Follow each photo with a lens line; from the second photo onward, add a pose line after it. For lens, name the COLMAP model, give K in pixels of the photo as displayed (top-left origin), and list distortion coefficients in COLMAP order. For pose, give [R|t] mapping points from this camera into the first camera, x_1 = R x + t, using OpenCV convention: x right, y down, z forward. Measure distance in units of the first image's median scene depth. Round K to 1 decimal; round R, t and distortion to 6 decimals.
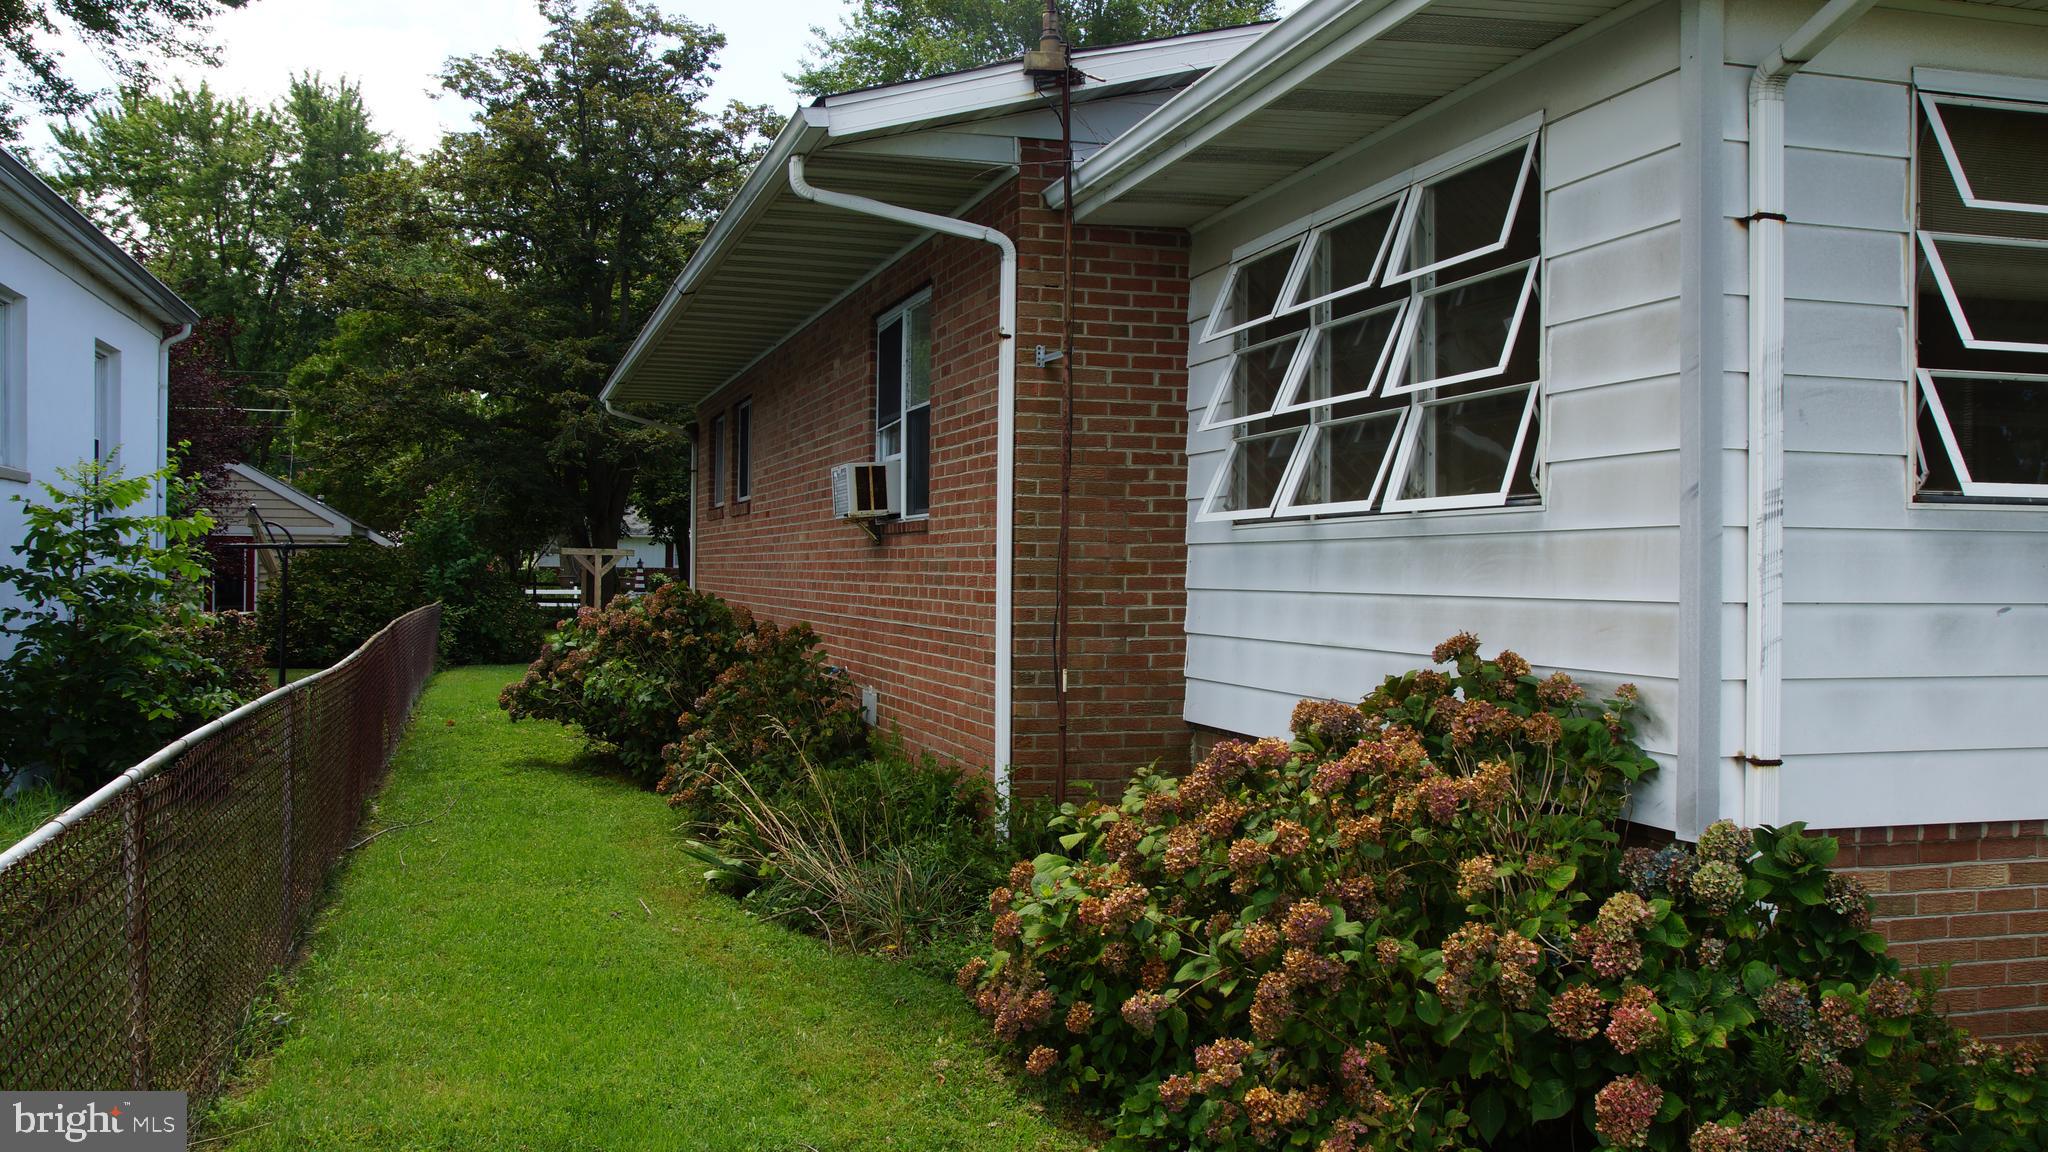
lens RADIAL K [[1824.9, 0, 1024.0], [0, 1824.9, 573.5], [0, 0, 1]] dist [-0.074609, -0.001539]
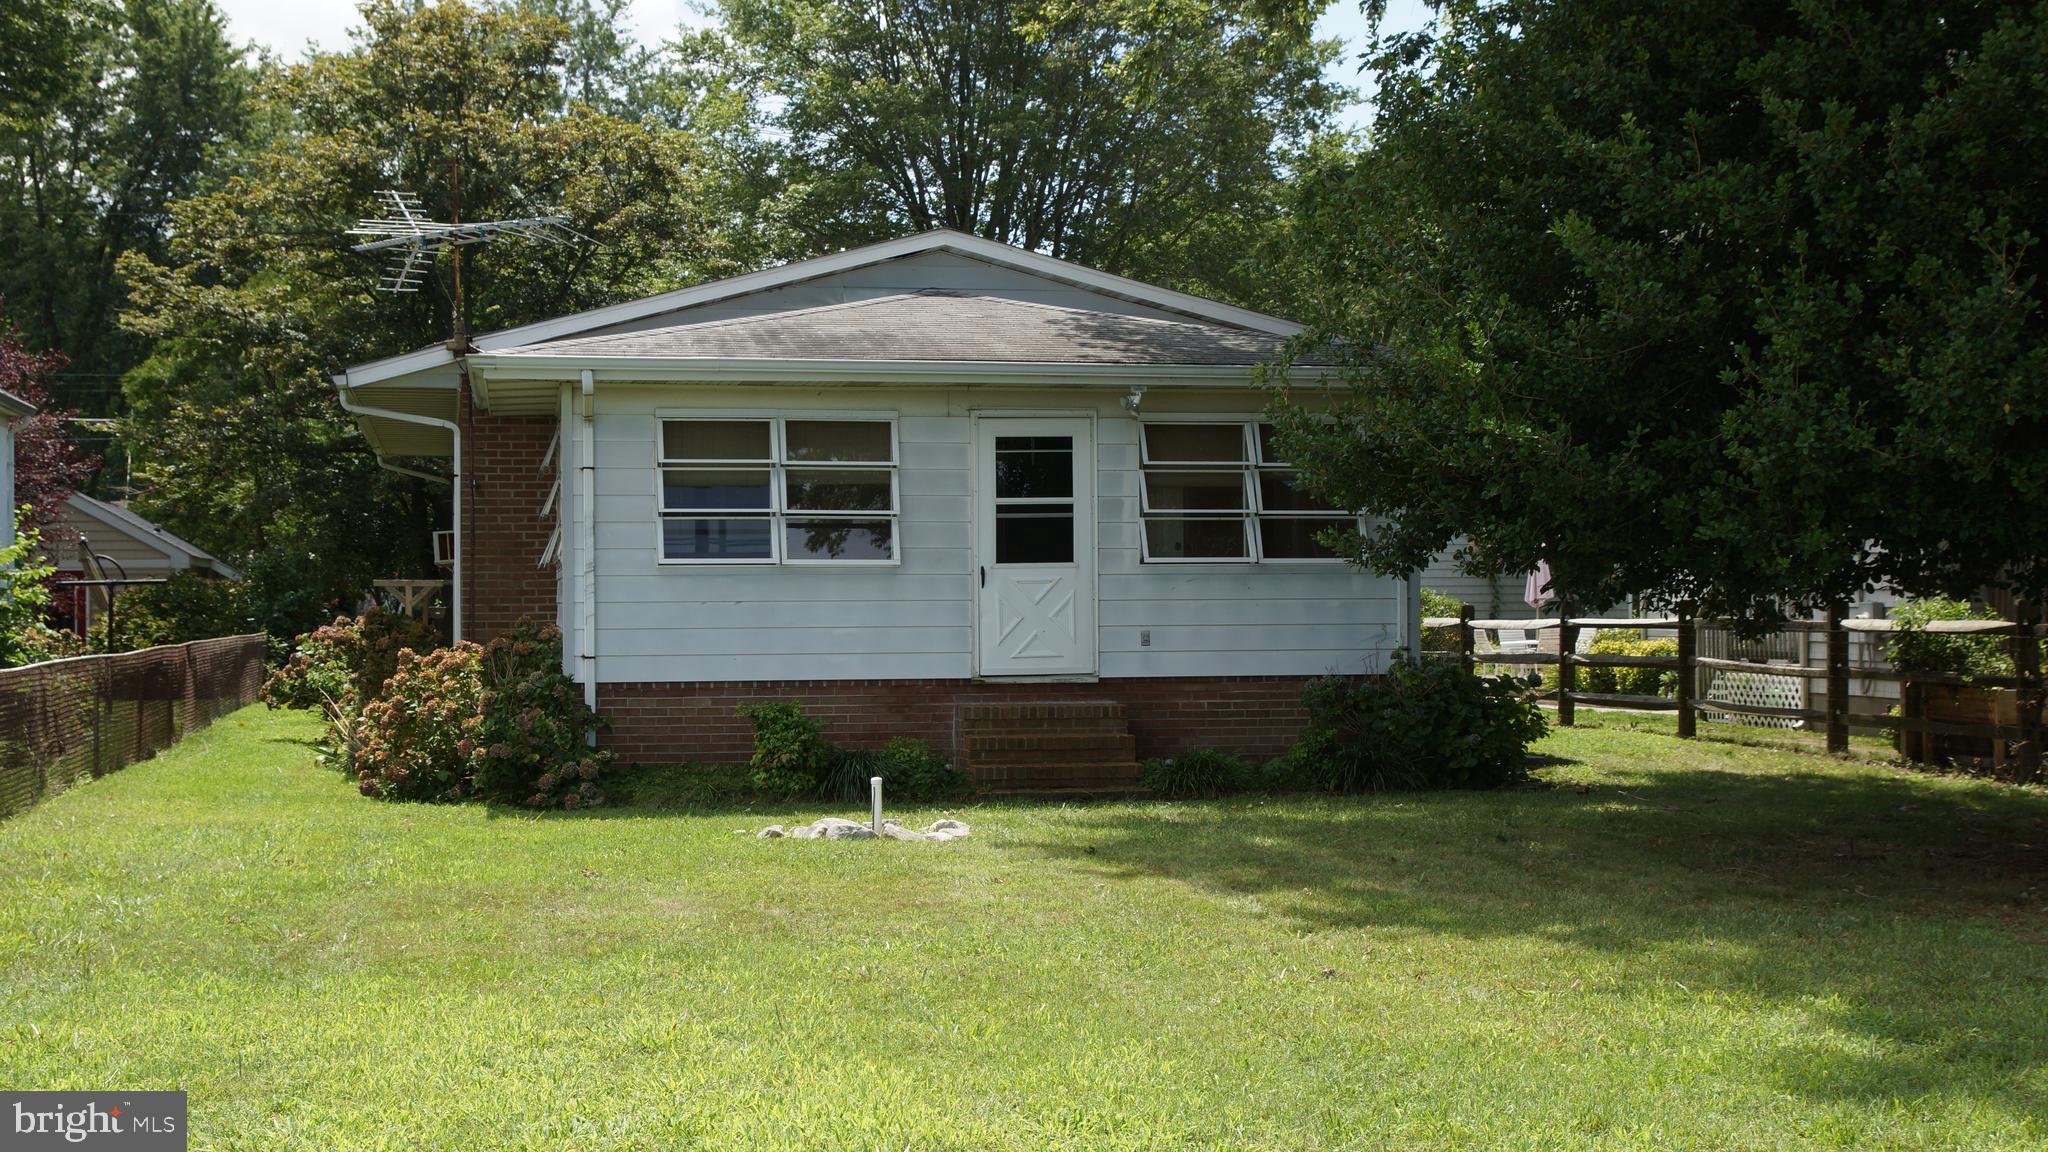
lens RADIAL K [[2769.4, 0, 1022.9], [0, 2769.4, 578.3], [0, 0, 1]] dist [0.023830, 0.000000]
pose [[0.996619, -0.017827, -0.080208, 0.235609], [0.017246, 0.999820, -0.007938, 0.004112], [0.080335, 0.006528, 0.996747, -0.542225]]
